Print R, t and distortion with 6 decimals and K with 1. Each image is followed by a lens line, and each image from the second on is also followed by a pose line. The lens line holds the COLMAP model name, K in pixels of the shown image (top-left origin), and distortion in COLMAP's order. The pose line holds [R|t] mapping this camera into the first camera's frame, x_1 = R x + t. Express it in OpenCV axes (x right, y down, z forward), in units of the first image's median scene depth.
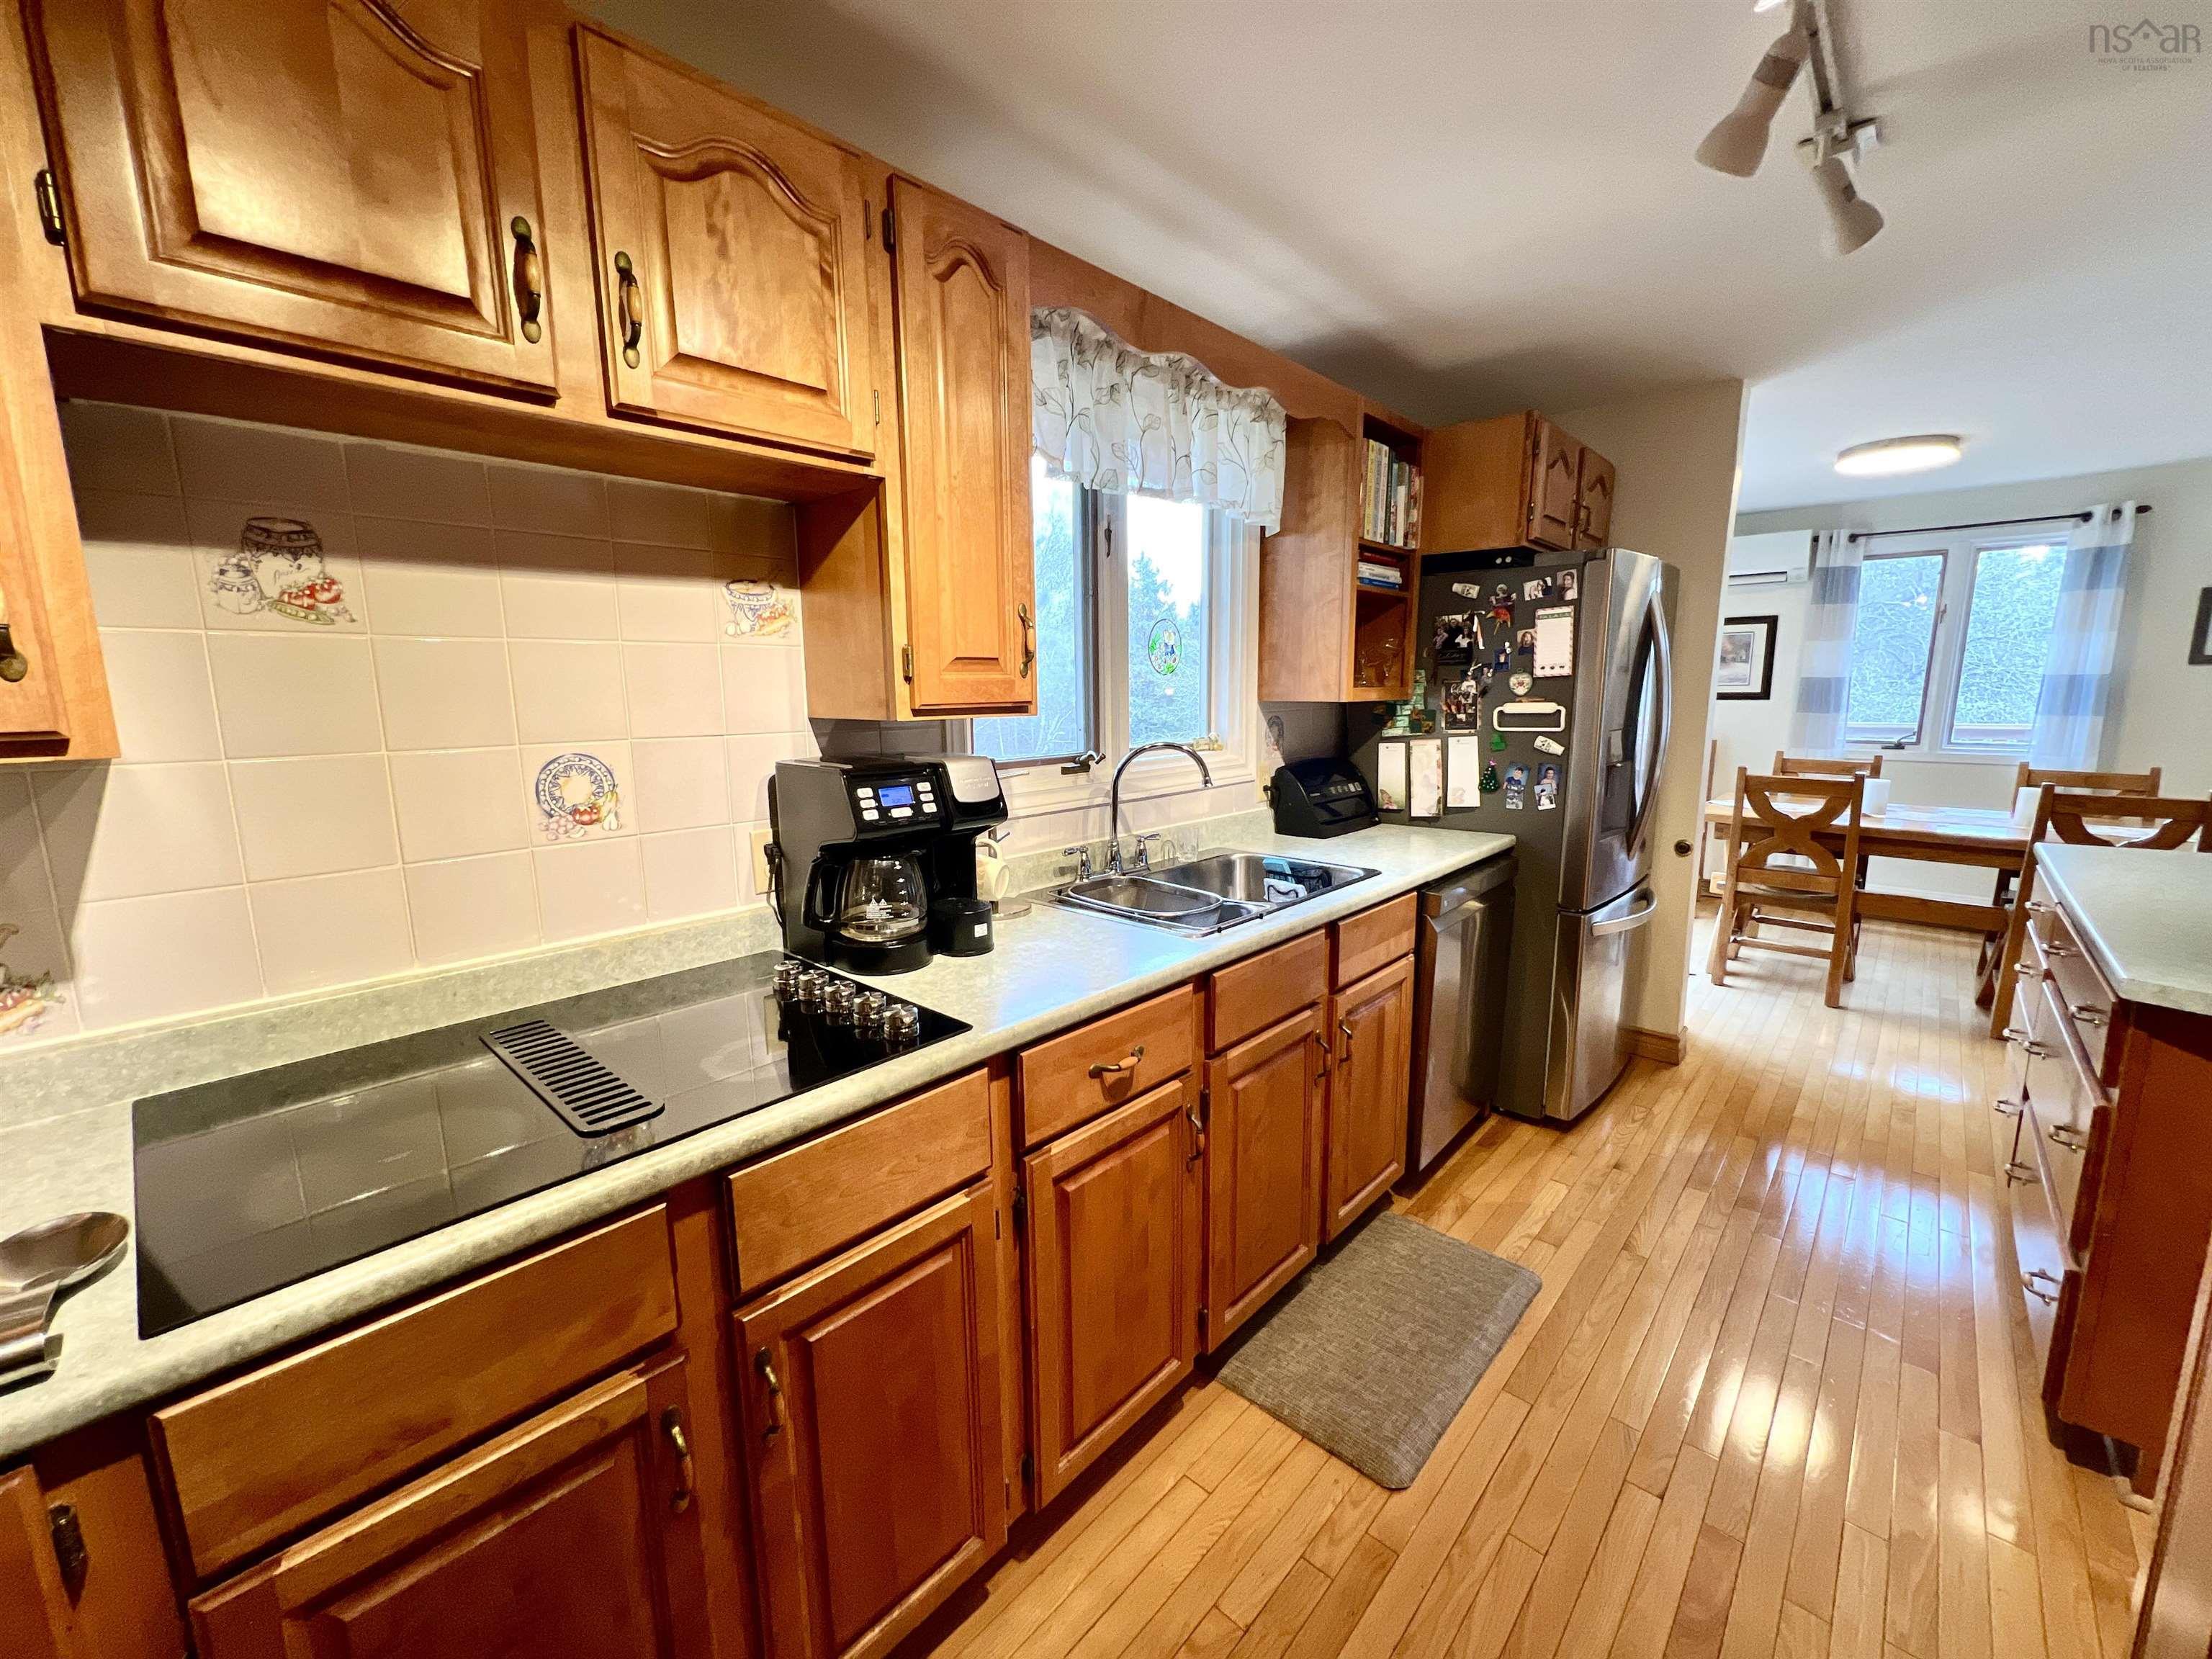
lens RADIAL K [[885.6, 0, 1103.6], [0, 885.6, 832.7], [0, 0, 1]] dist [-0.001508, 0.000449]
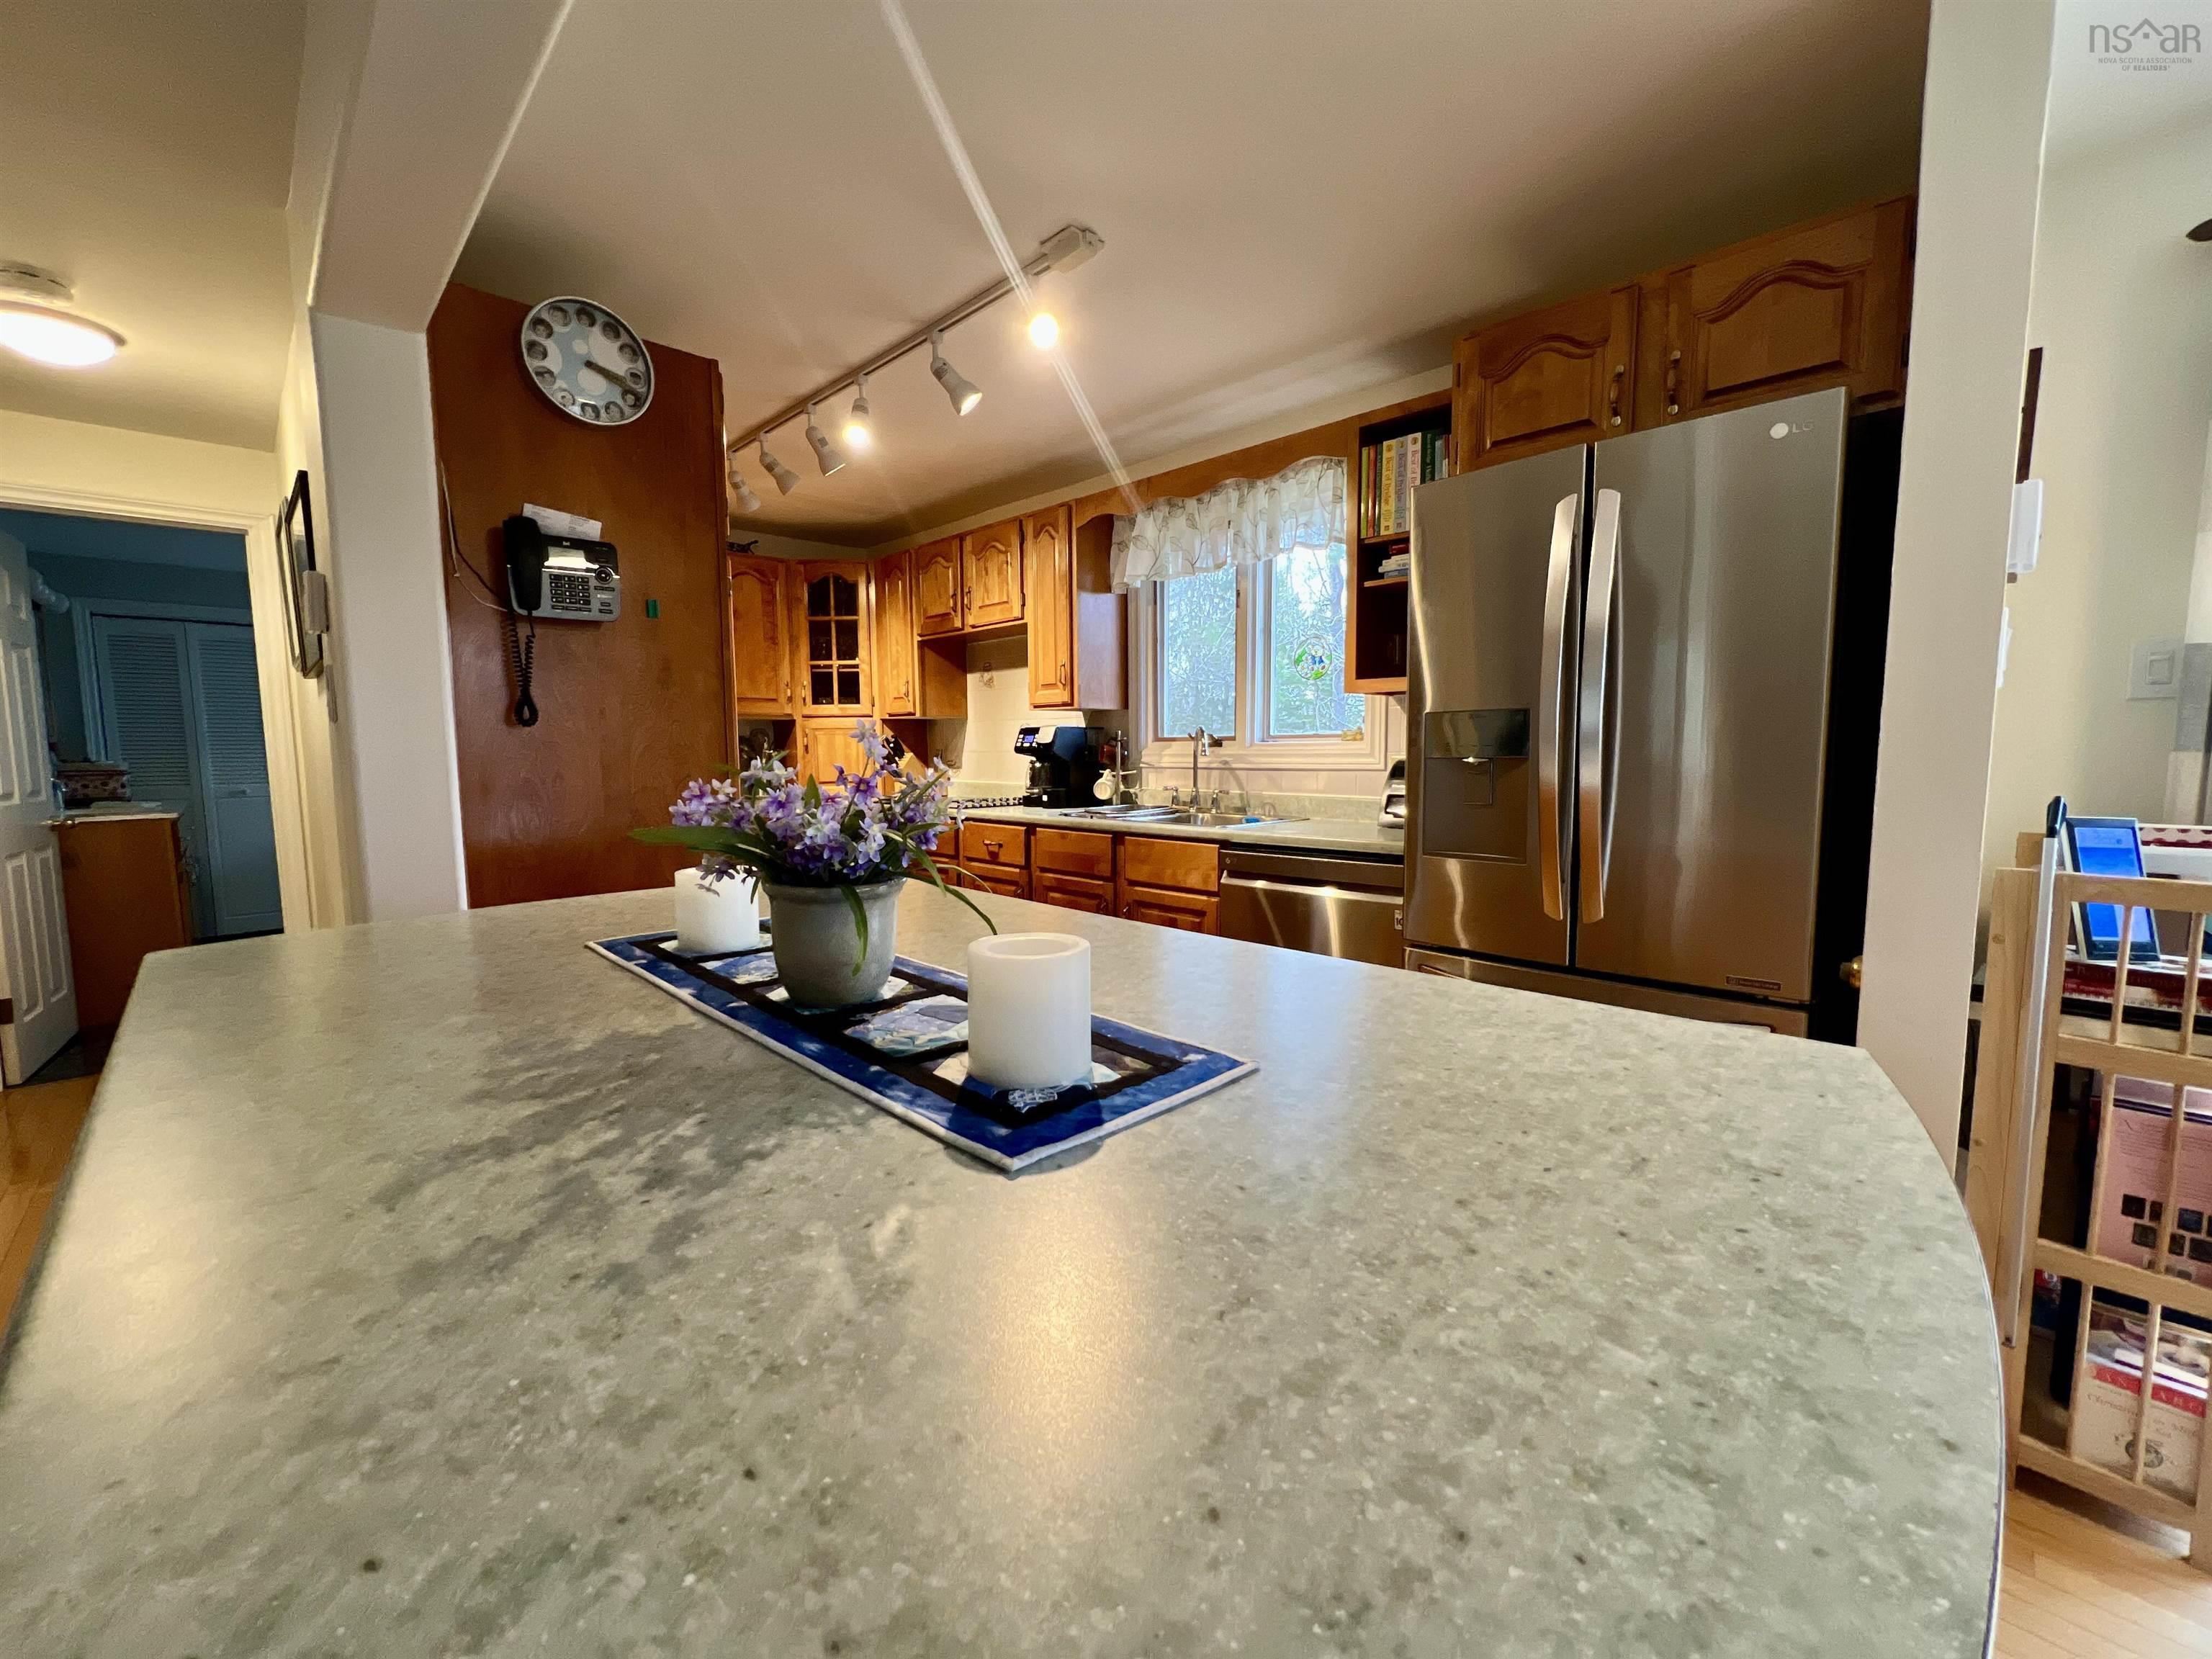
lens RADIAL K [[885.6, 0, 1101.7], [0, 885.6, 831.8], [0, 0, 1]] dist [-0.001508, 0.000449]
pose [[-0.043319, 0.102712, -0.993767, 1.299154], [-0.159034, 0.981309, 0.108357, -0.048484], [0.986322, 0.162737, -0.026174, 0.715996]]
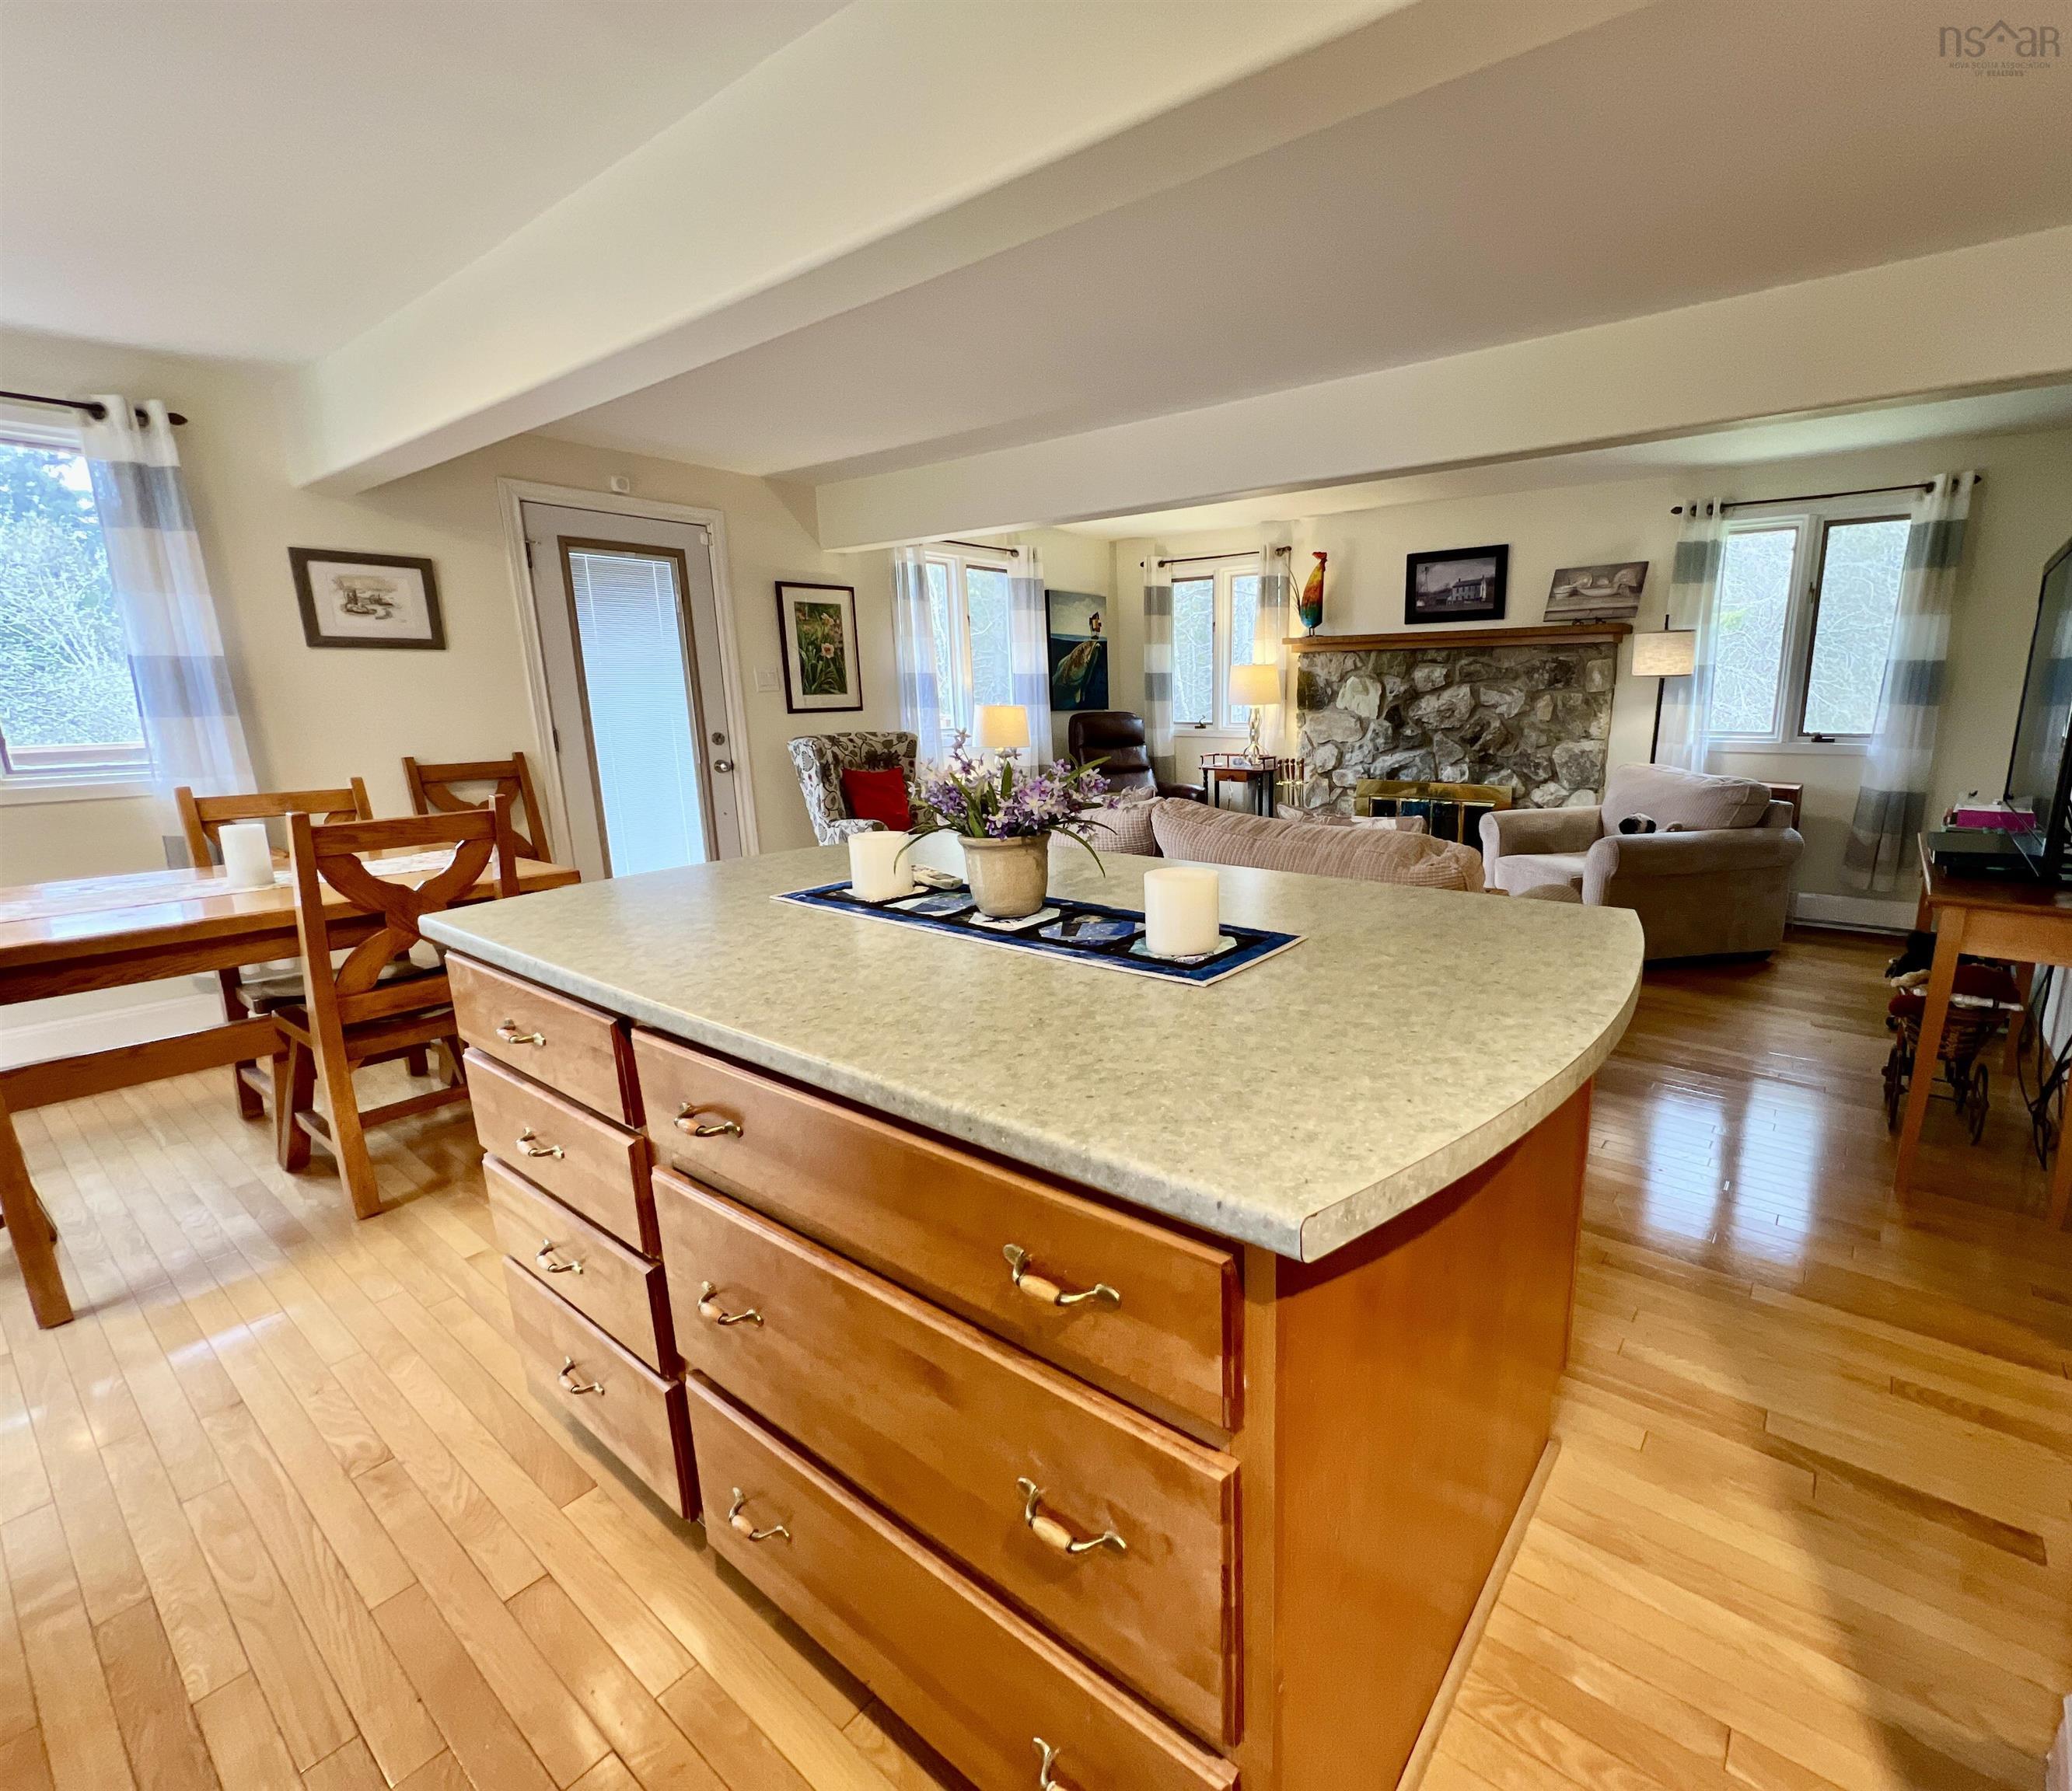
lens RADIAL K [[955.6, 0, 1192.0], [0, 955.6, 899.6], [0, 0, 1]] dist [-0.001636, 0.000184]
pose [[-0.132809, -0.203744, 0.969974, 0.398588], [0.173968, 0.958658, 0.225187, -0.046703], [-0.975755, 0.198651, -0.091874, 0.559904]]
